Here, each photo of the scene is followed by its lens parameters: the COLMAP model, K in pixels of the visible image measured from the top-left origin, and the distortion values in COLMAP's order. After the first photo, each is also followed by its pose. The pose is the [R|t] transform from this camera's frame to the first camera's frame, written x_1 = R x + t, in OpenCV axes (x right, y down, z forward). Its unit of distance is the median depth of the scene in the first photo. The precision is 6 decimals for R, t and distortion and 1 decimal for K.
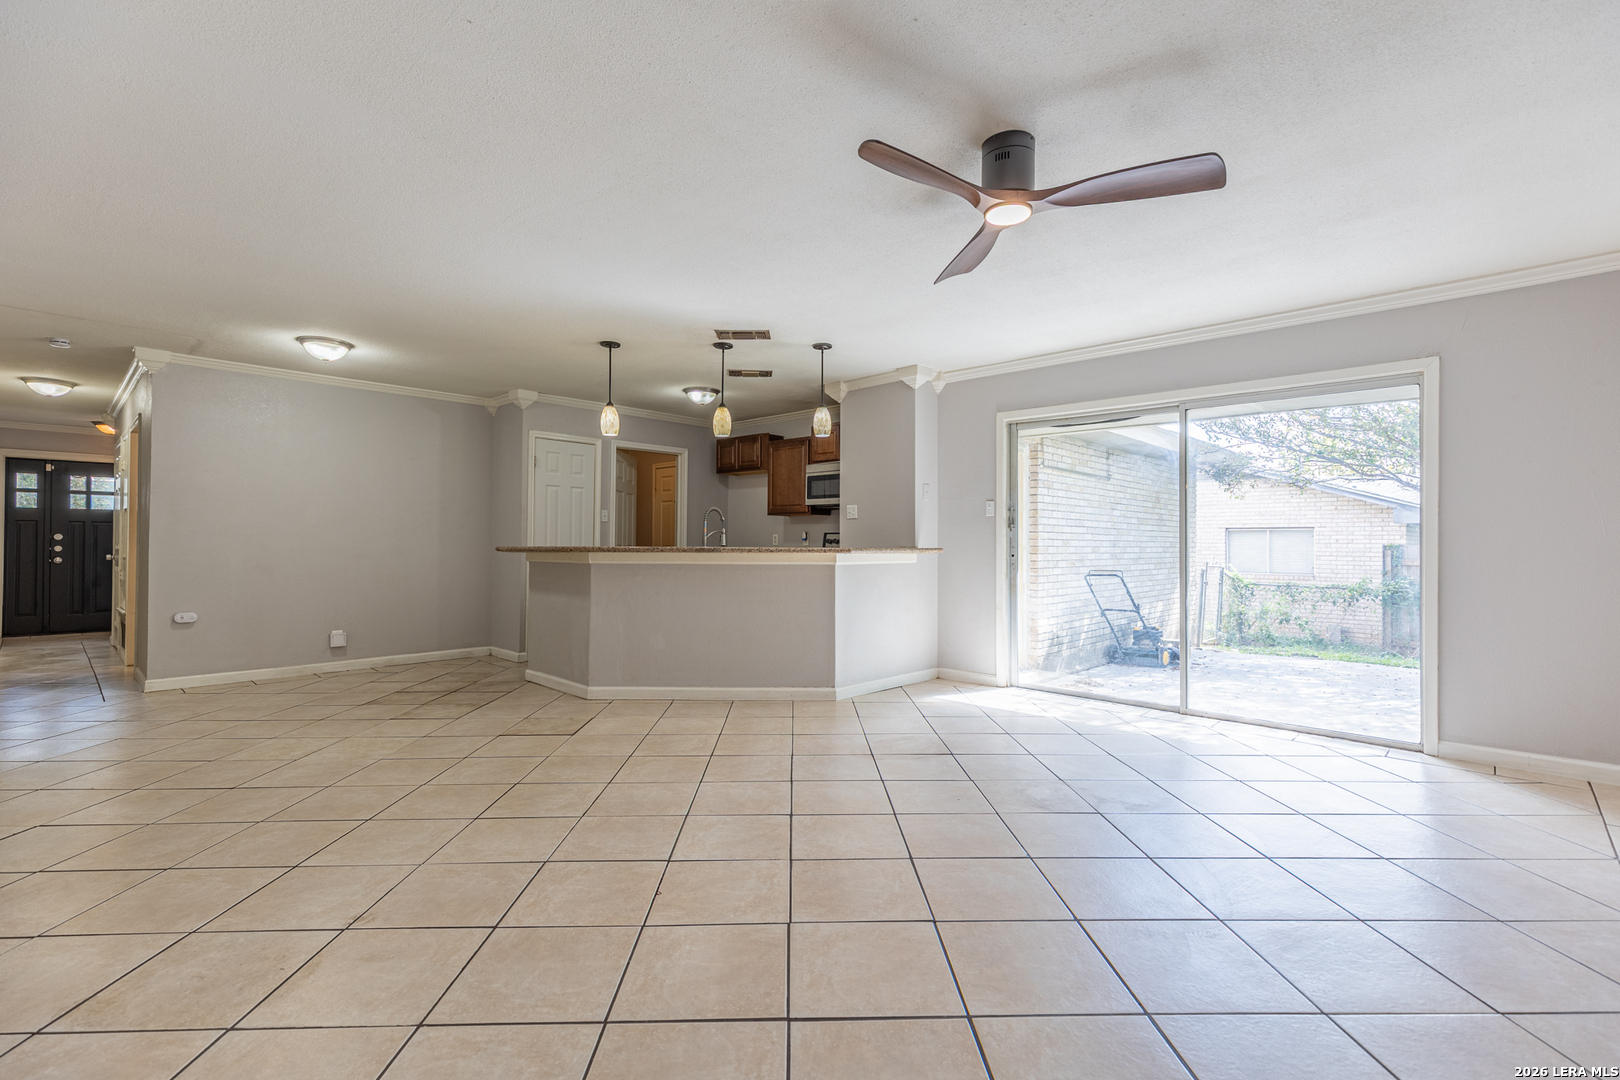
lens RADIAL K [[729.2, 0, 805.3], [0, 729.2, 534.6], [0, 0, 1]] dist [0.008721, -0.001423]
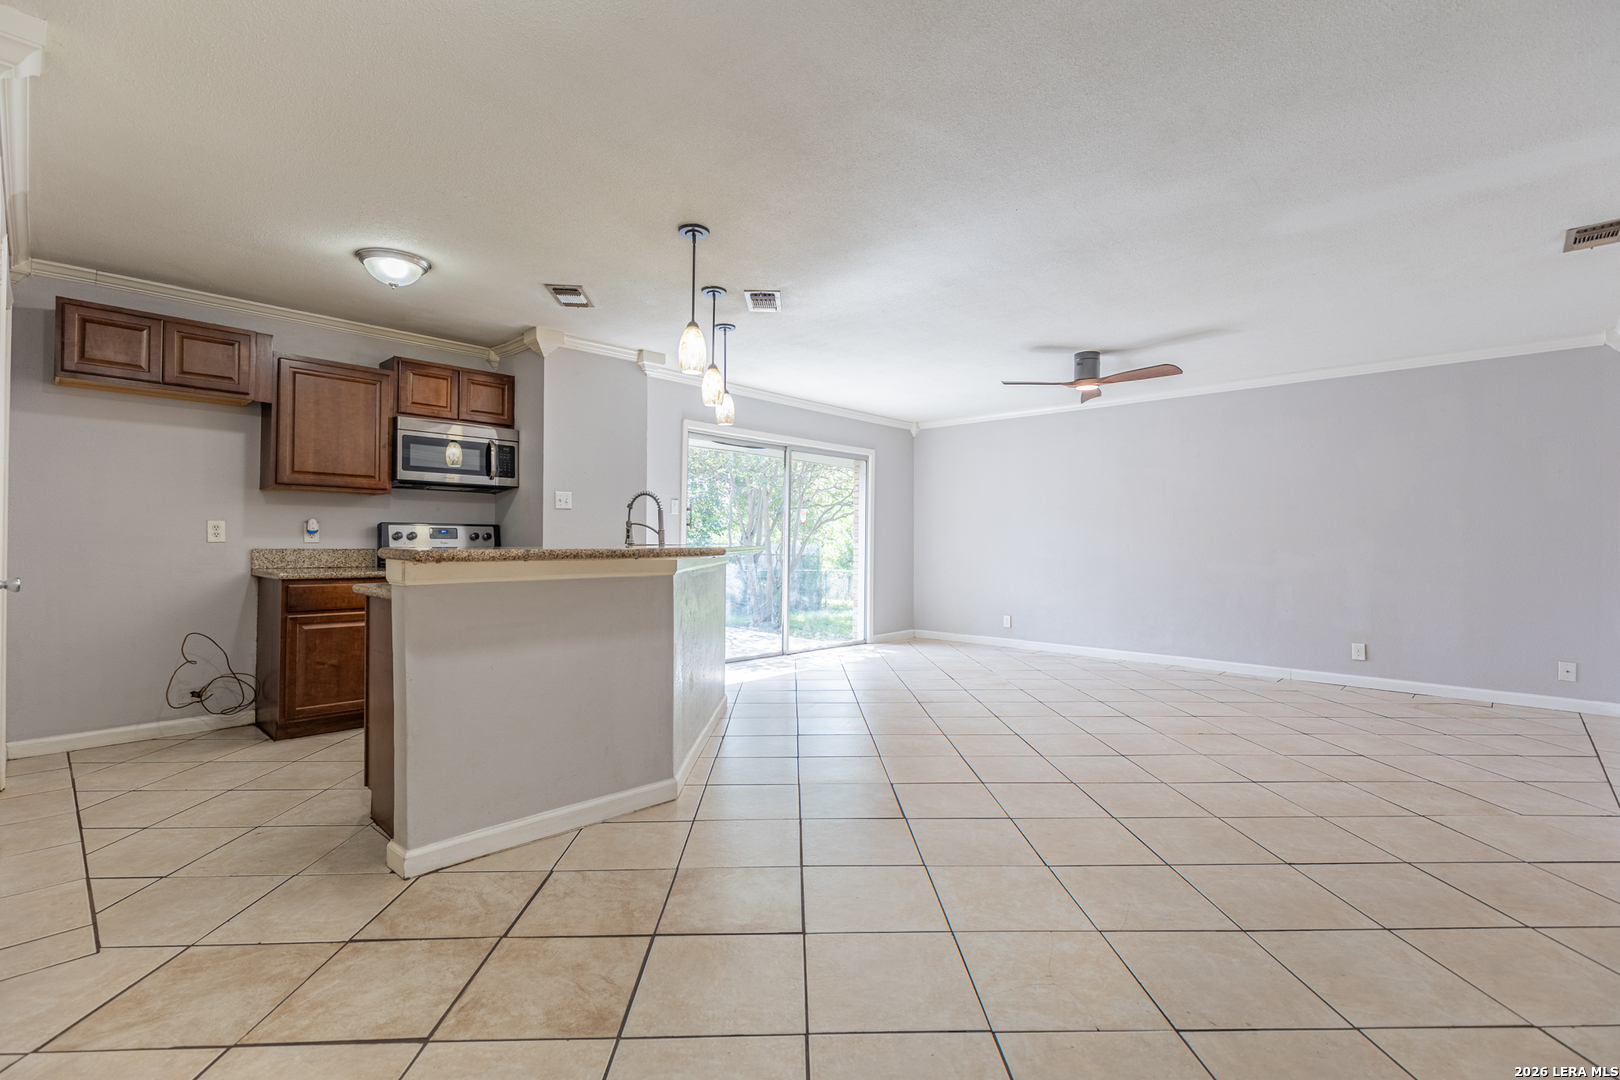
lens RADIAL K [[729.2, 0, 828.0], [0, 729.2, 534.1], [0, 0, 1]] dist [0.008721, -0.001423]
pose [[-0.017350, 0.004013, 0.999841, -0.769866], [-0.016091, 0.999861, -0.004293, 0.005118], [-0.999720, -0.016163, -0.017283, 0.750316]]
